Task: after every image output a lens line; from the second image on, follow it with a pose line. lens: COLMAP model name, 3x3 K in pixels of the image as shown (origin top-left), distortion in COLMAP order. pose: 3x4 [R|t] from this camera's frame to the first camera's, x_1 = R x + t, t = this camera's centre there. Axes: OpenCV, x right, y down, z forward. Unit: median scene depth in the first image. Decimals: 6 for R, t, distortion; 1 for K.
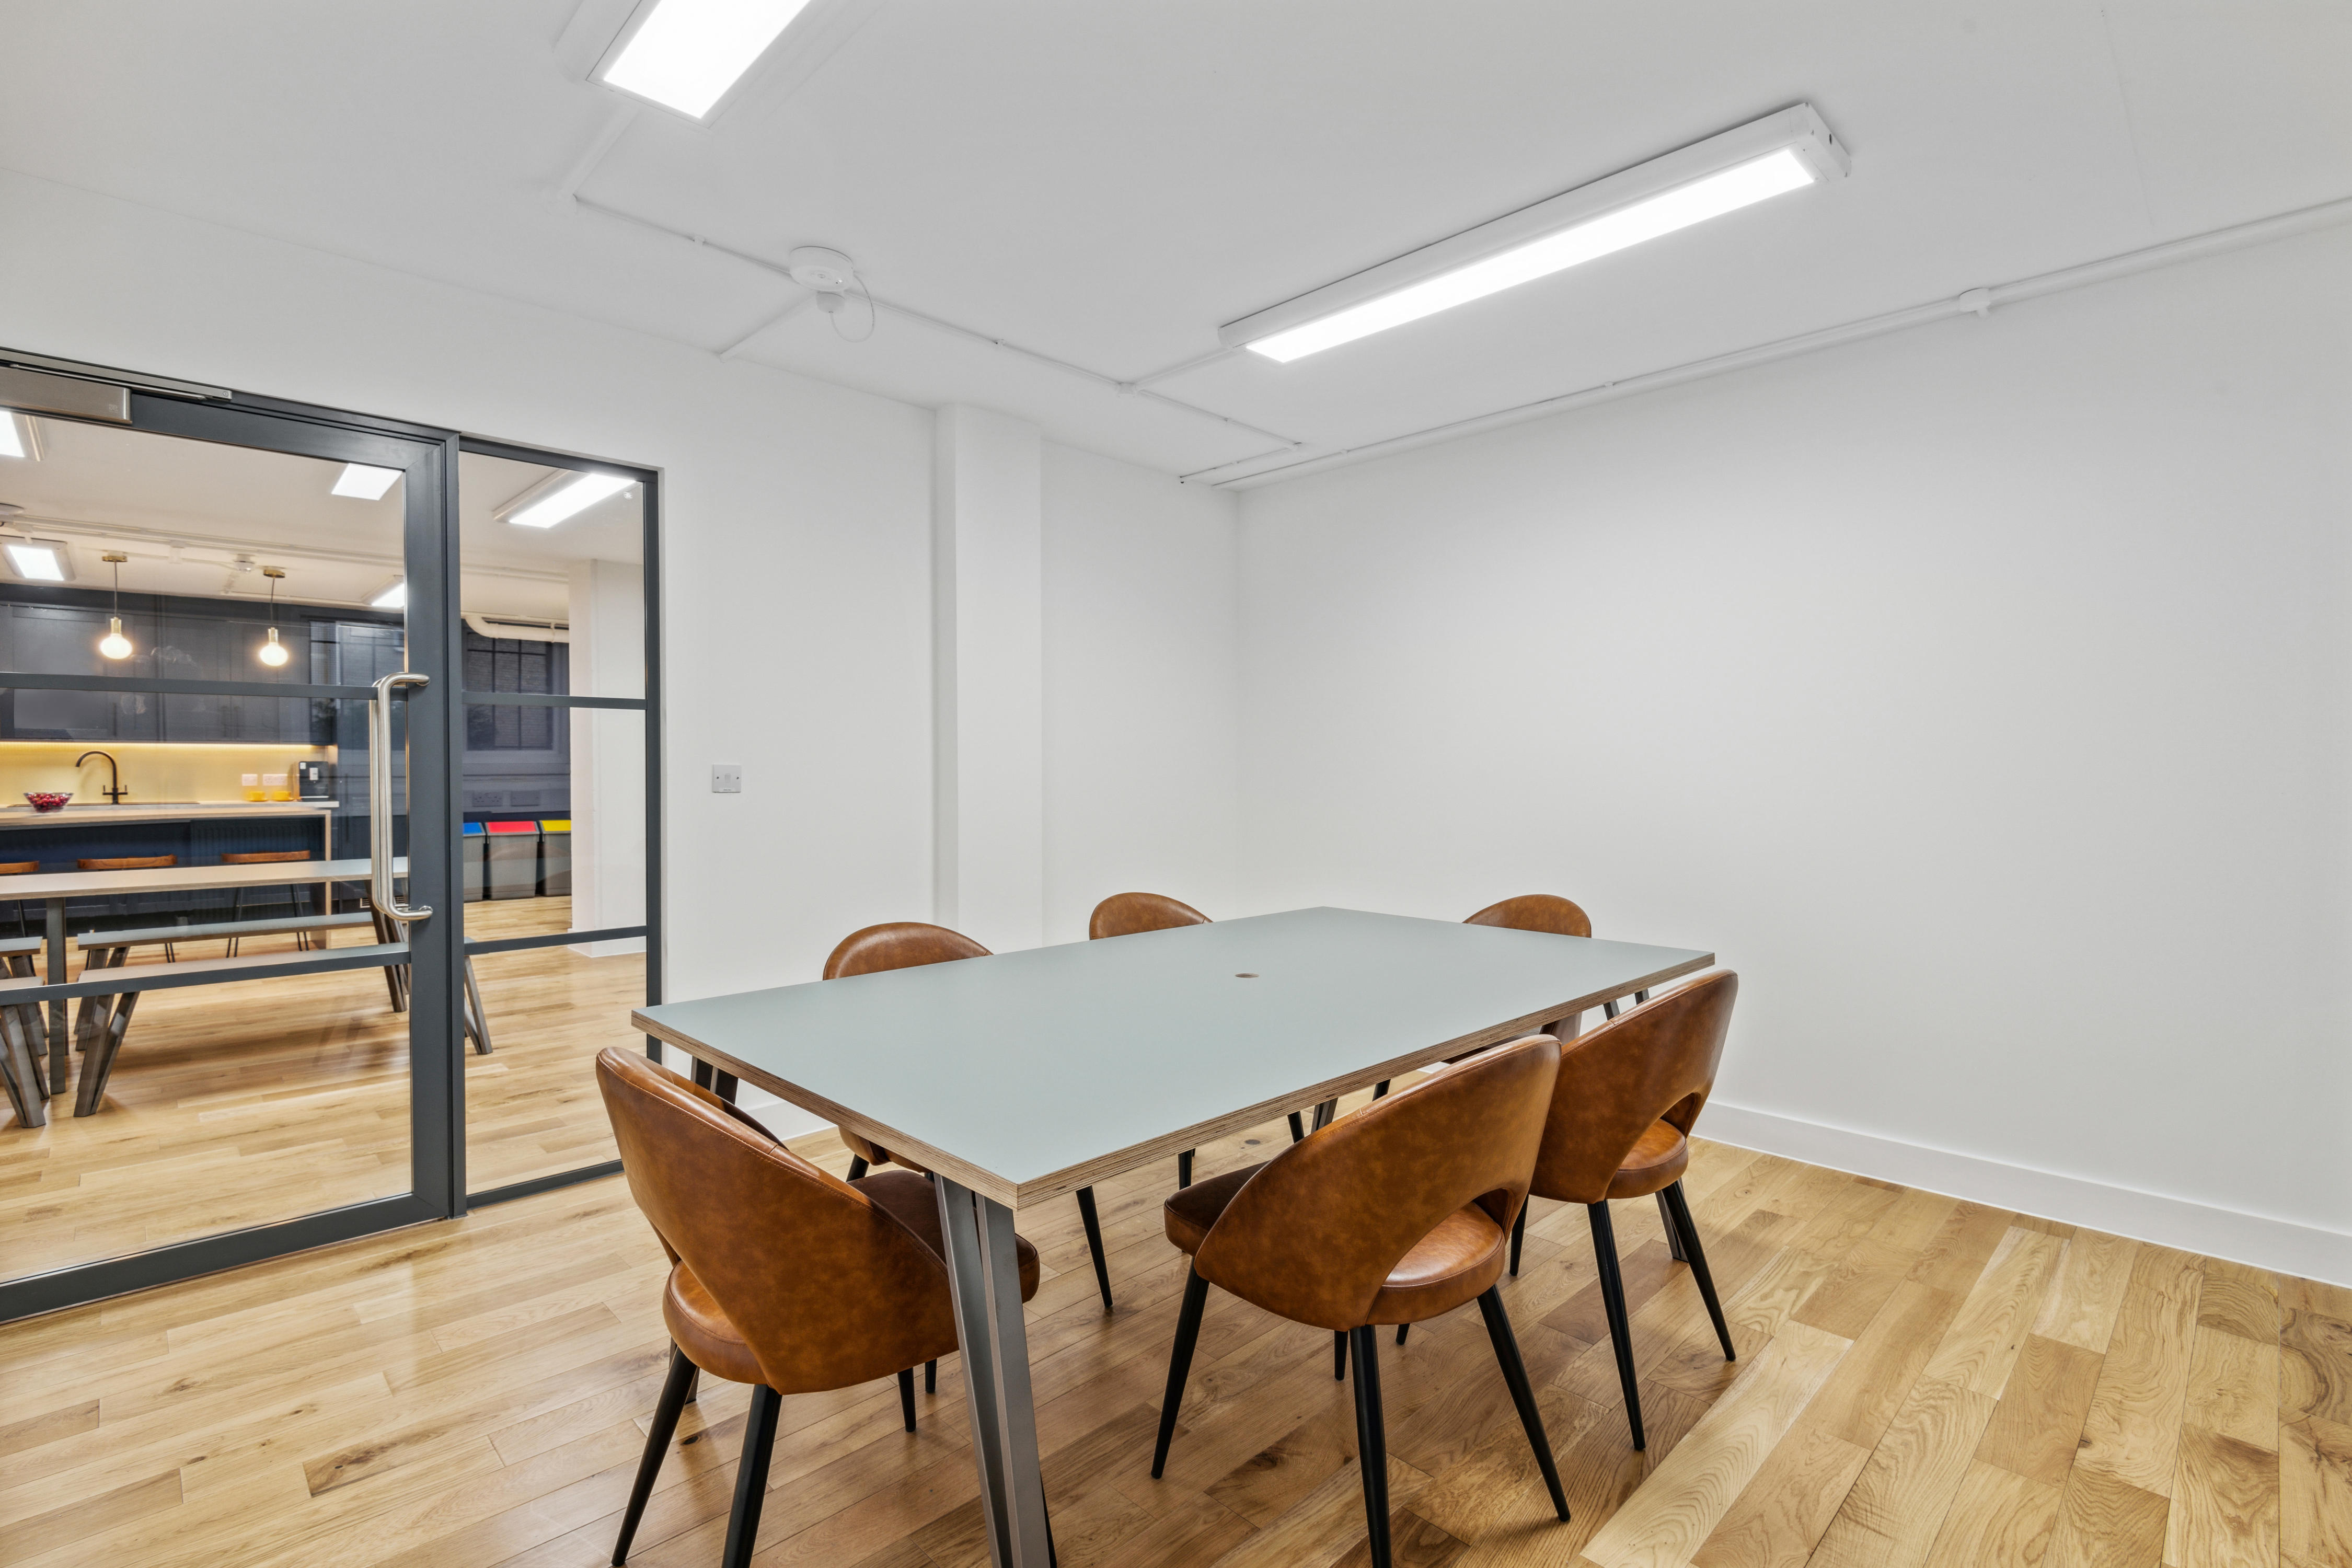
lens RADIAL K [[1082.3, 0, 1178.2], [0, 1082.3, 787.4], [0, 0, 1]] dist [0.000206, 0.000242]
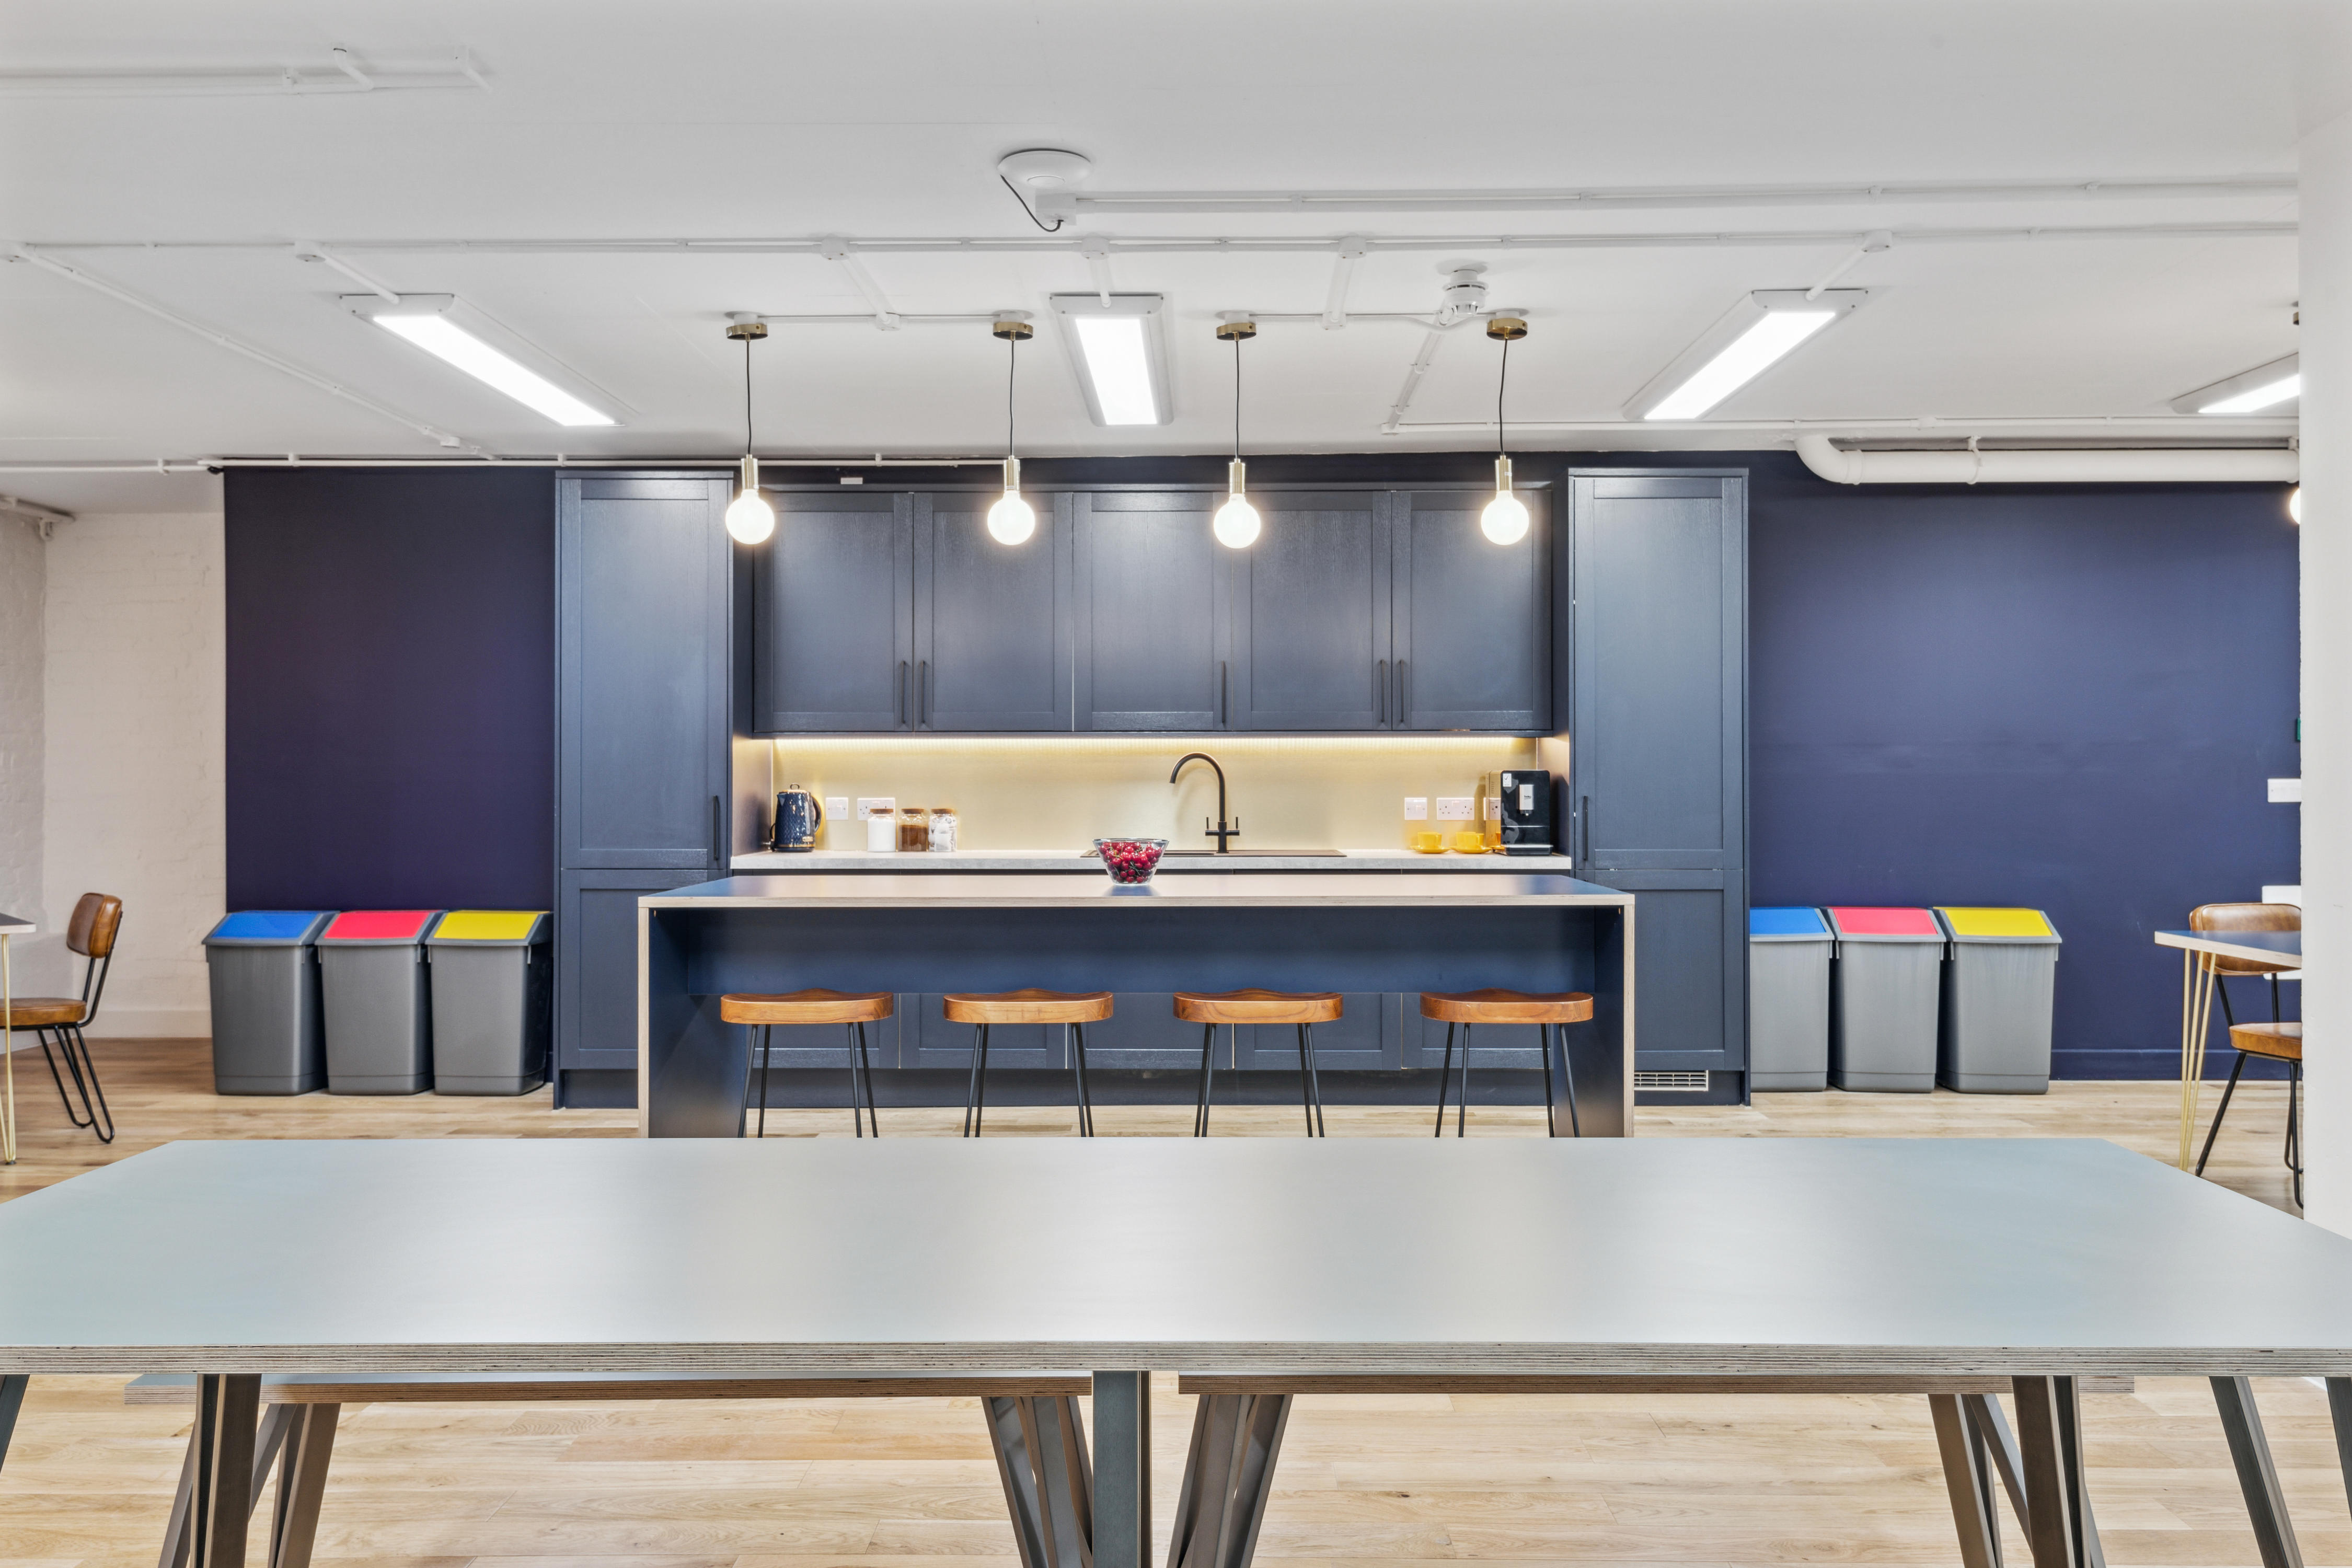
lens RADIAL K [[1755.4, 0, 1177.1], [0, 1755.4, 780.3], [0, 0, 1]] dist [0.000872, 0.000132]
pose [[0.704608, 0.000861, -0.709596, -0.364500], [-0.009075, 0.999928, -0.007798, -0.012641], [0.709539, 0.011934, 0.704565, 0.355434]]
